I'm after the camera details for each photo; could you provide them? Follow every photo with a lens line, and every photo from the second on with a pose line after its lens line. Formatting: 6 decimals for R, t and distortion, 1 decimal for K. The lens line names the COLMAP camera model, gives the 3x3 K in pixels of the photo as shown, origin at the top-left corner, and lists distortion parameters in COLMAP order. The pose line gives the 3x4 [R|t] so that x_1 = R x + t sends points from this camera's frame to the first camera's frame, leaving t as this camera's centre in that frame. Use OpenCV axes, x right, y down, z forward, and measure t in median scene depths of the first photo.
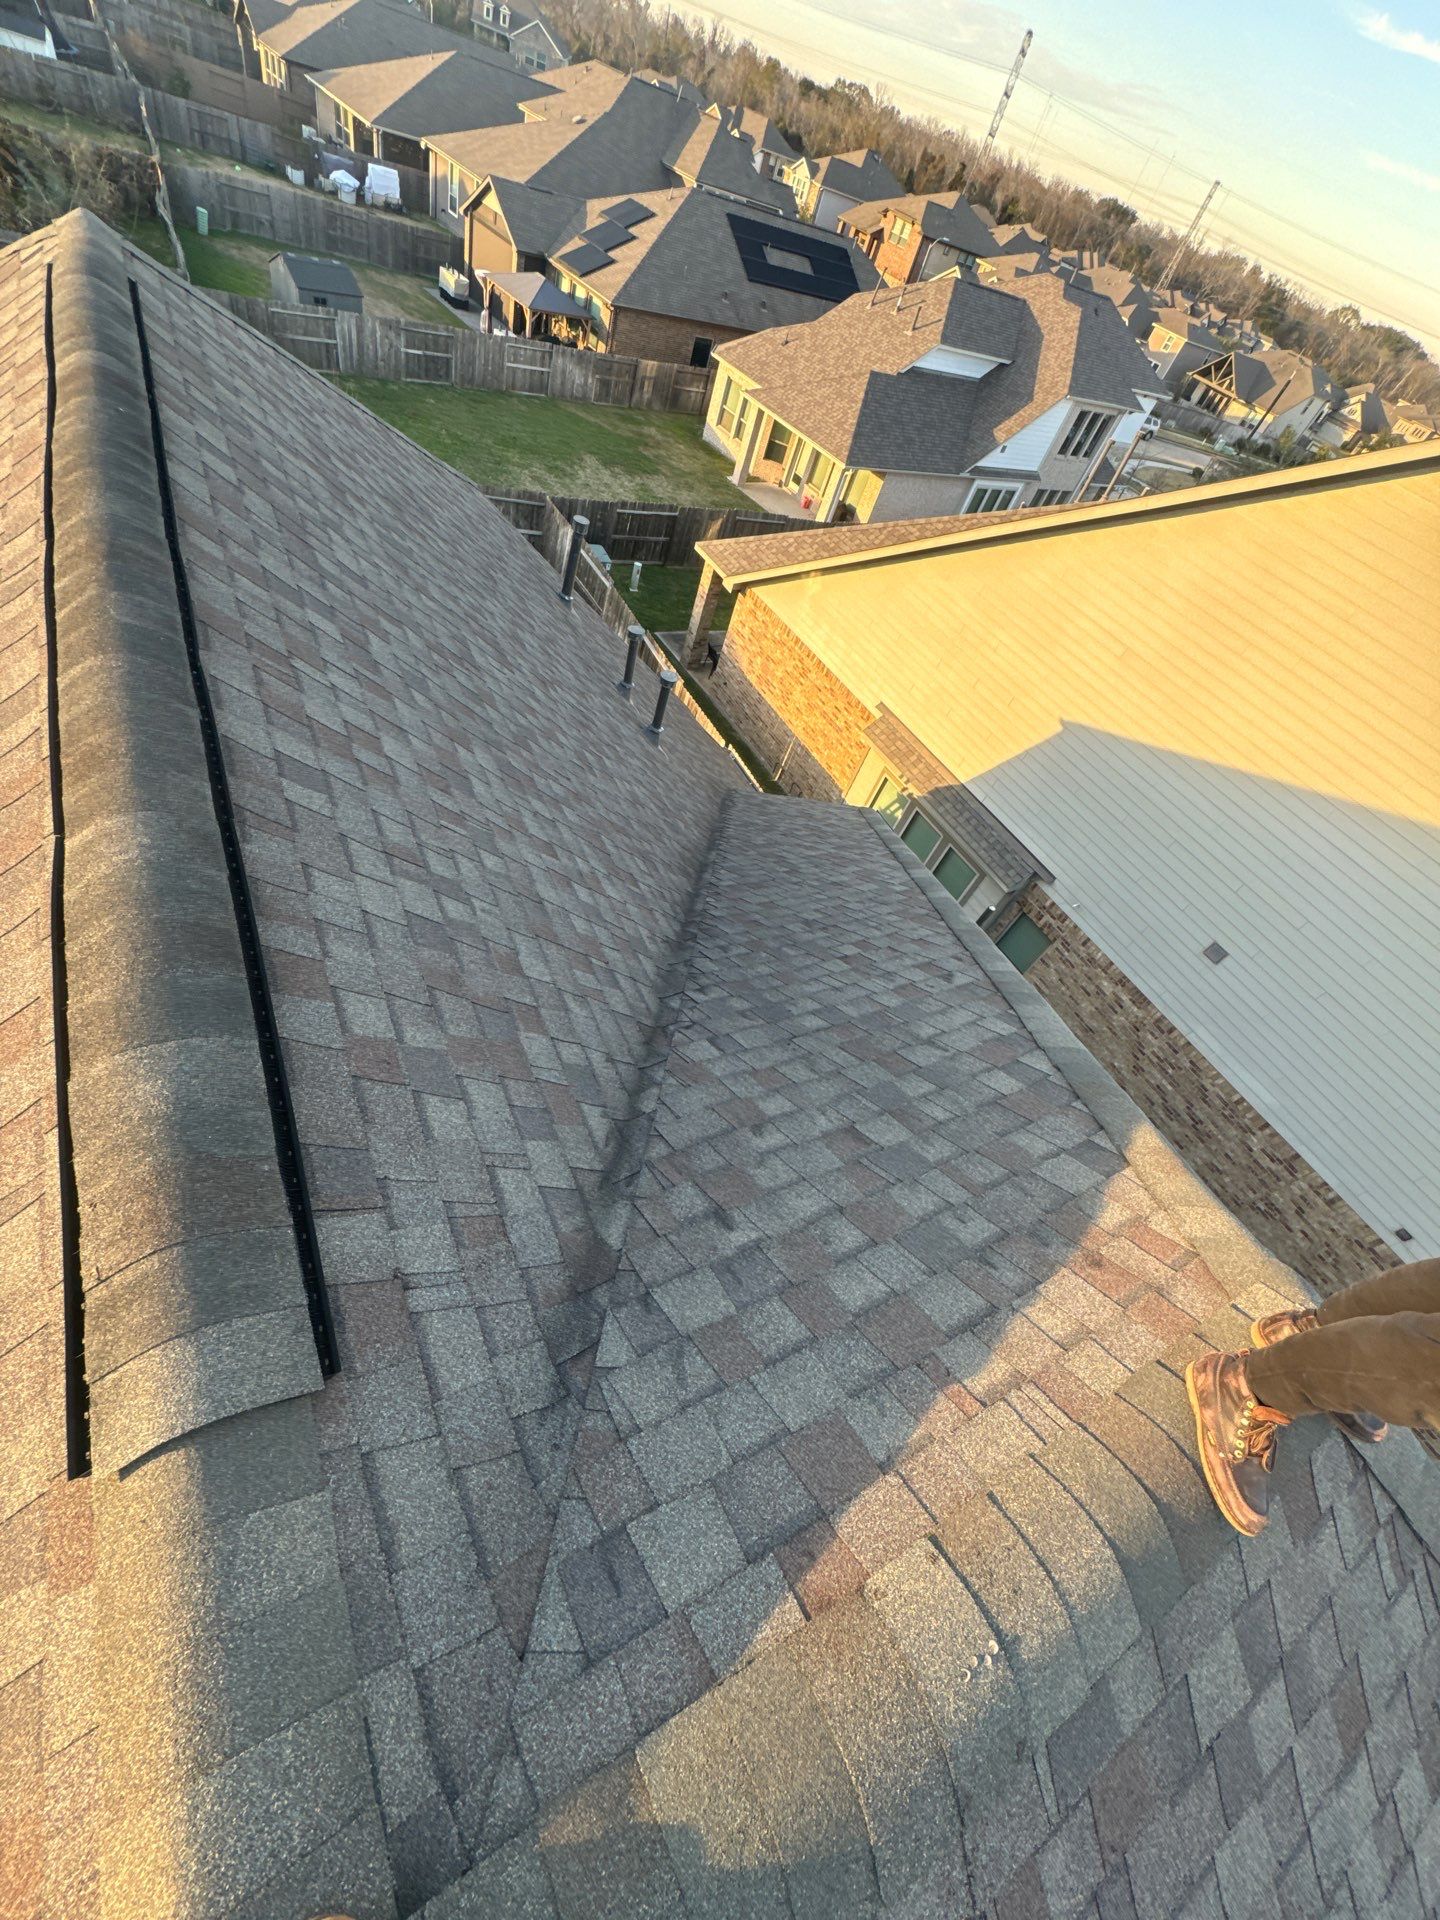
lens RADIAL K [[764.8, 0, 721.6], [0, 764.8, 960.0], [0, 0, 1]] dist [-0.000981, -0.000918]
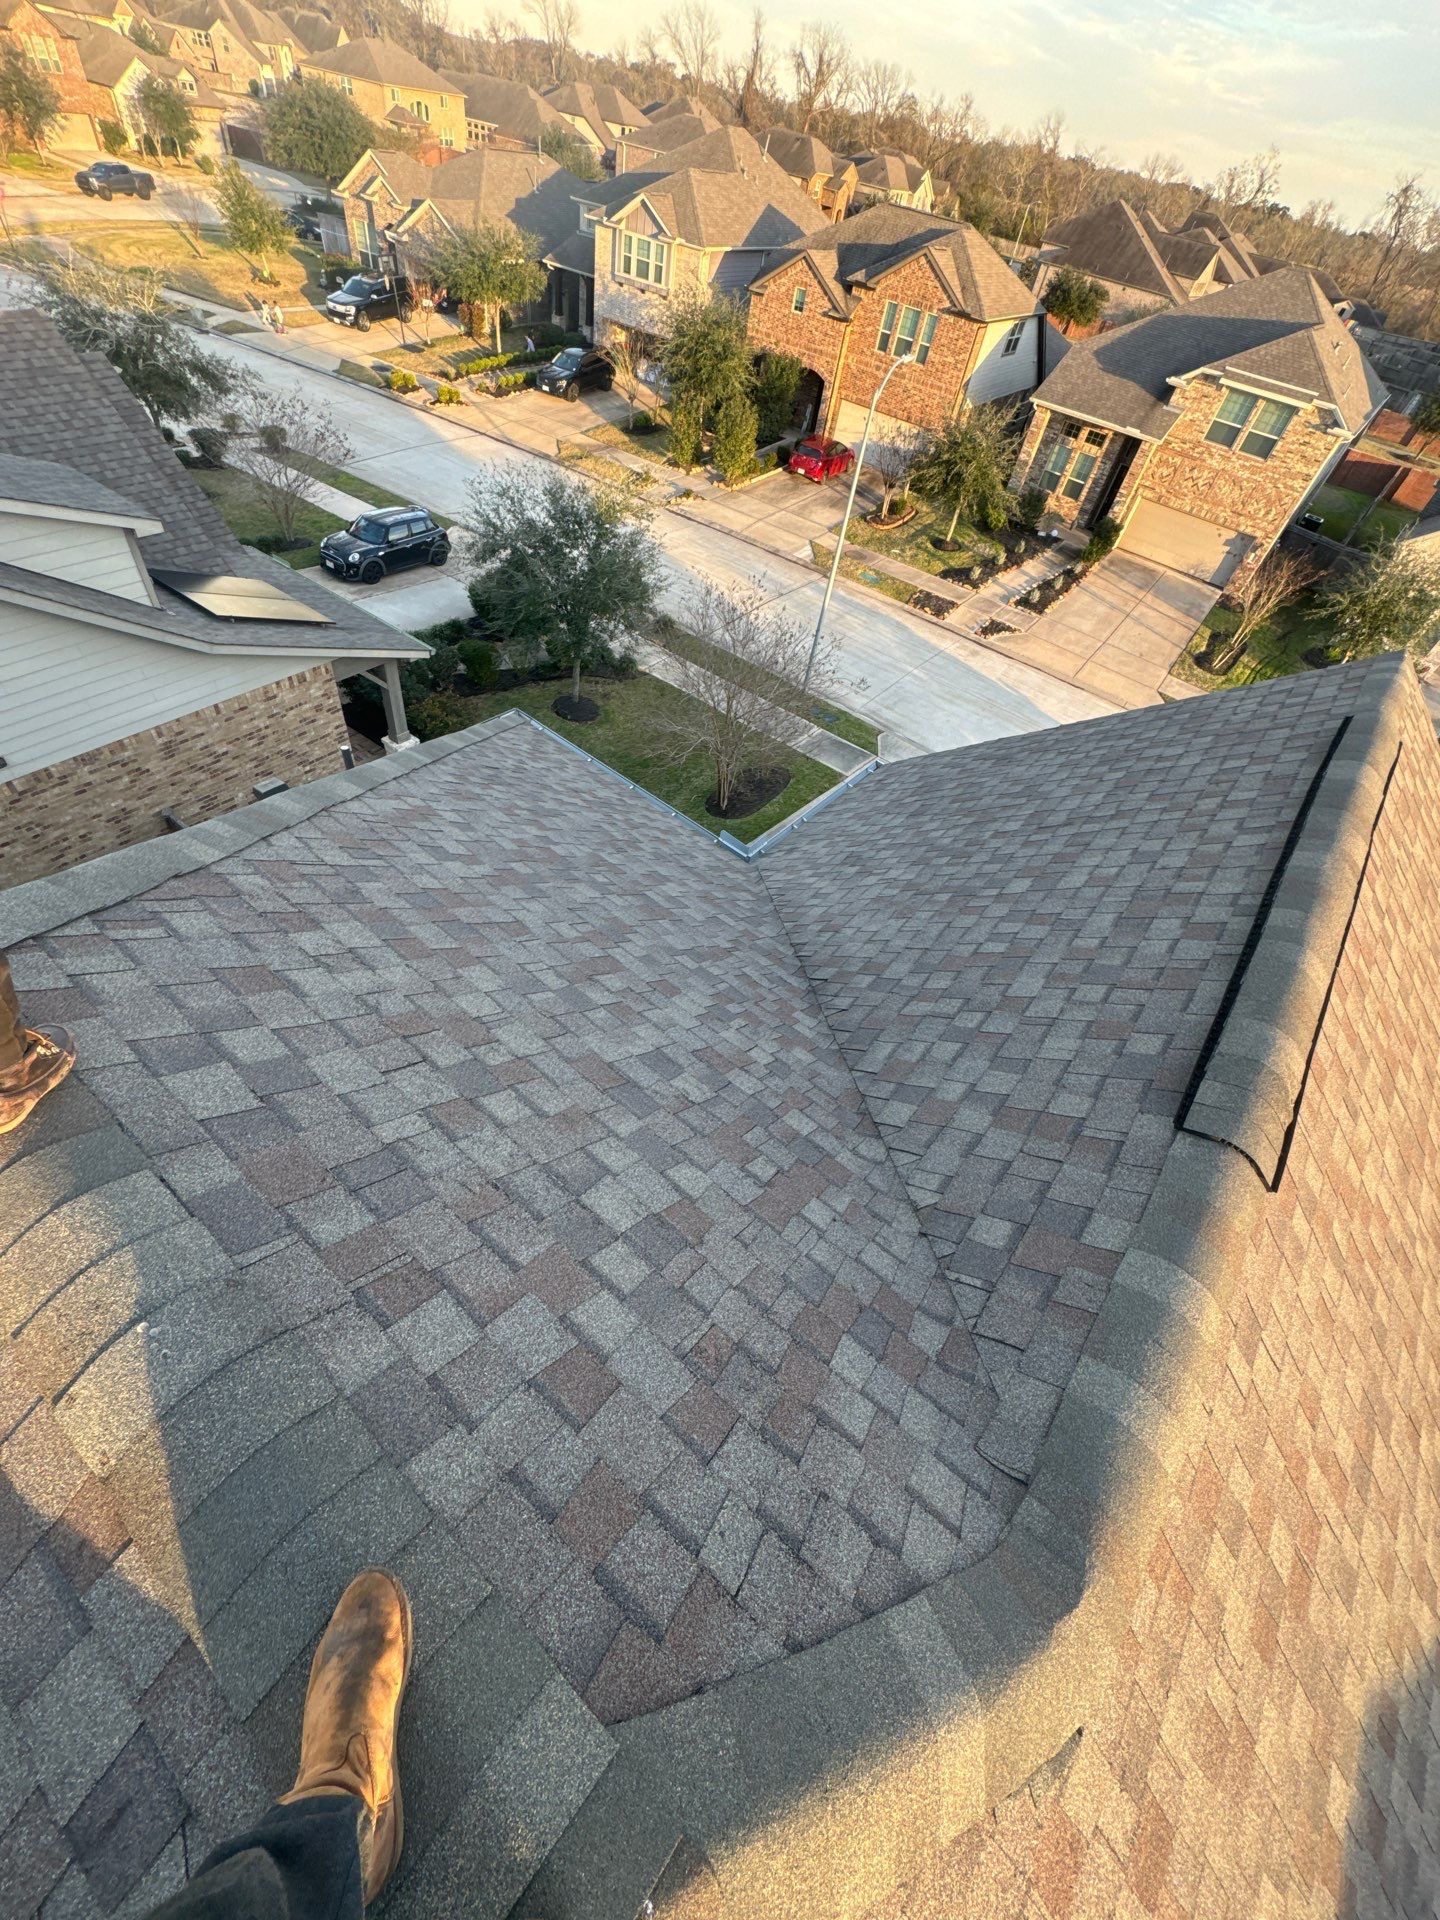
lens RADIAL K [[764.8, 0, 721.5], [0, 764.8, 955.3], [0, 0, 1]] dist [-0.000981, -0.000918]
pose [[-0.347260, -0.876435, 0.333574, 0.120206], [0.517898, 0.117307, 0.847361, 0.245805], [-0.781788, 0.467012, 0.413169, -0.191332]]
